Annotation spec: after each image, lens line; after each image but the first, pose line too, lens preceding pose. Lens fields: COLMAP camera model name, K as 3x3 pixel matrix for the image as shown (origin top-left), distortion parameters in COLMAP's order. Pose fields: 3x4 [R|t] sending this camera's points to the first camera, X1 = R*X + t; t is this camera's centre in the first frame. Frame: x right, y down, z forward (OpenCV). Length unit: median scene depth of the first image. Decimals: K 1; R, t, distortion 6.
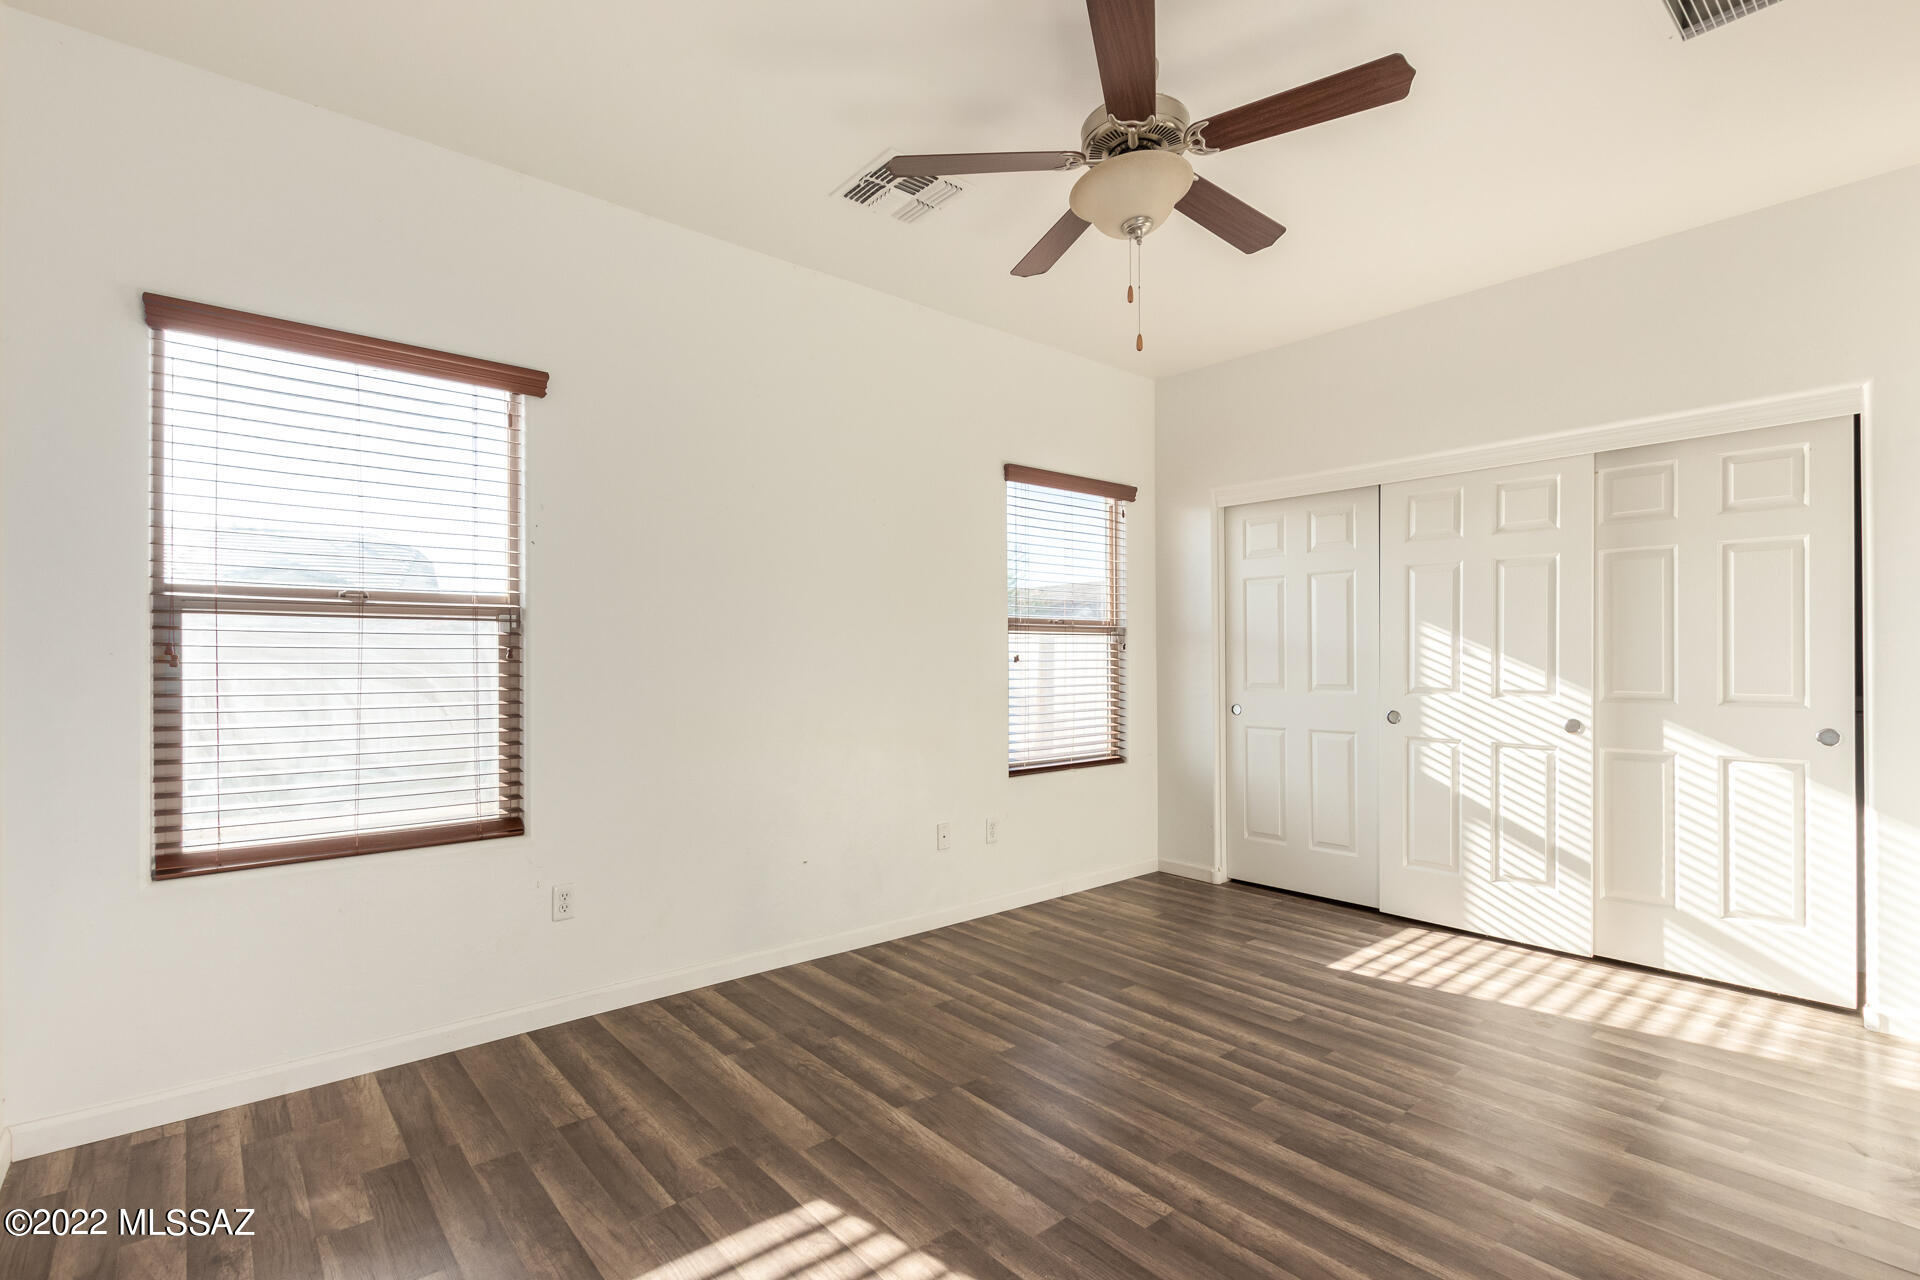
lens RADIAL K [[899.6, 0, 954.3], [0, 899.6, 661.7], [0, 0, 1]] dist [0.002682, 0.000516]
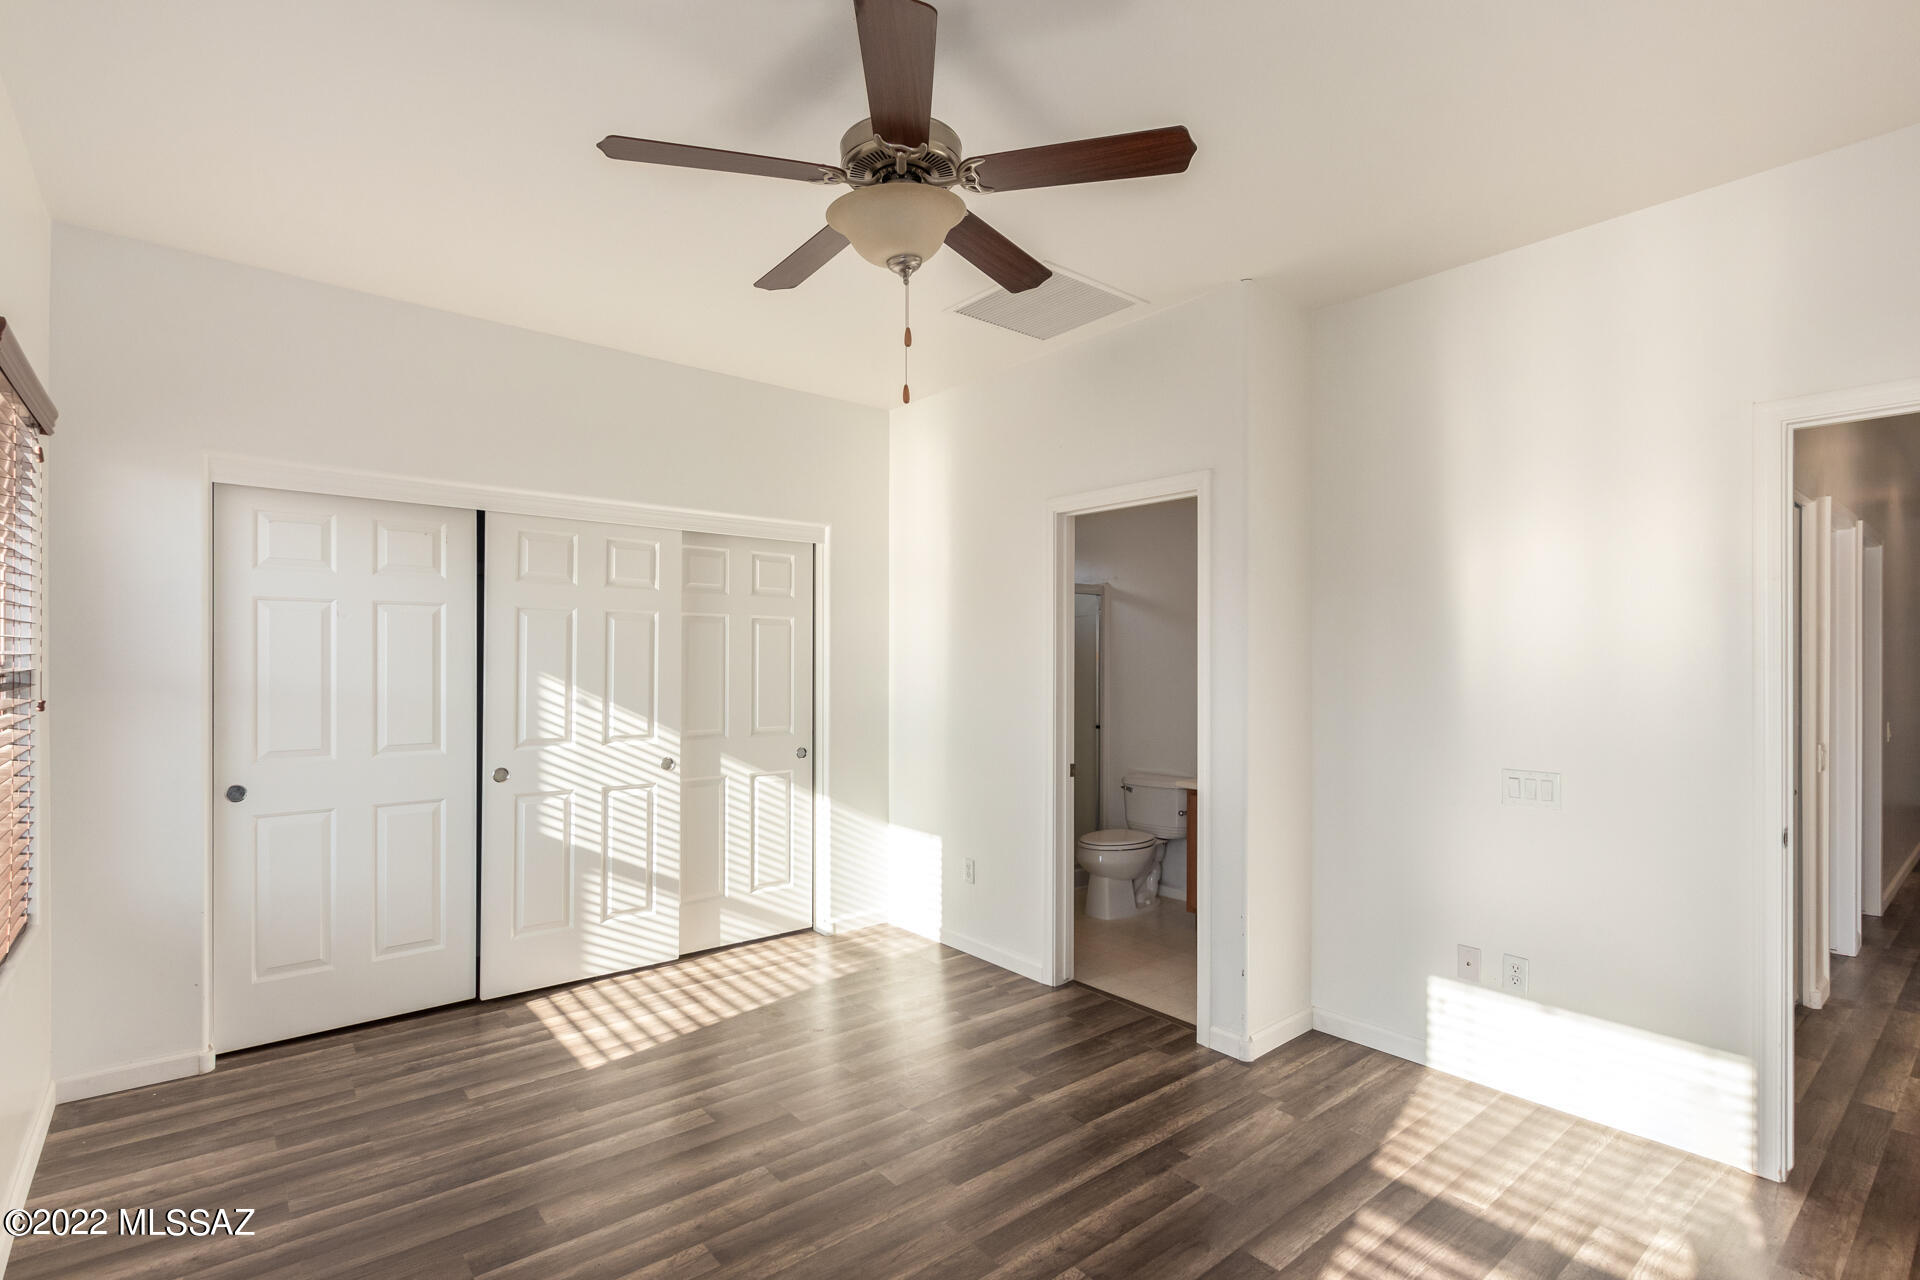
lens RADIAL K [[899.6, 0, 954.3], [0, 899.6, 661.7], [0, 0, 1]] dist [0.002682, 0.000516]
pose [[0.008617, -0.003162, 0.999958, -0.449301], [-0.004598, 0.999984, 0.003202, -0.063152], [-0.999952, -0.004626, 0.008603, 0.611538]]
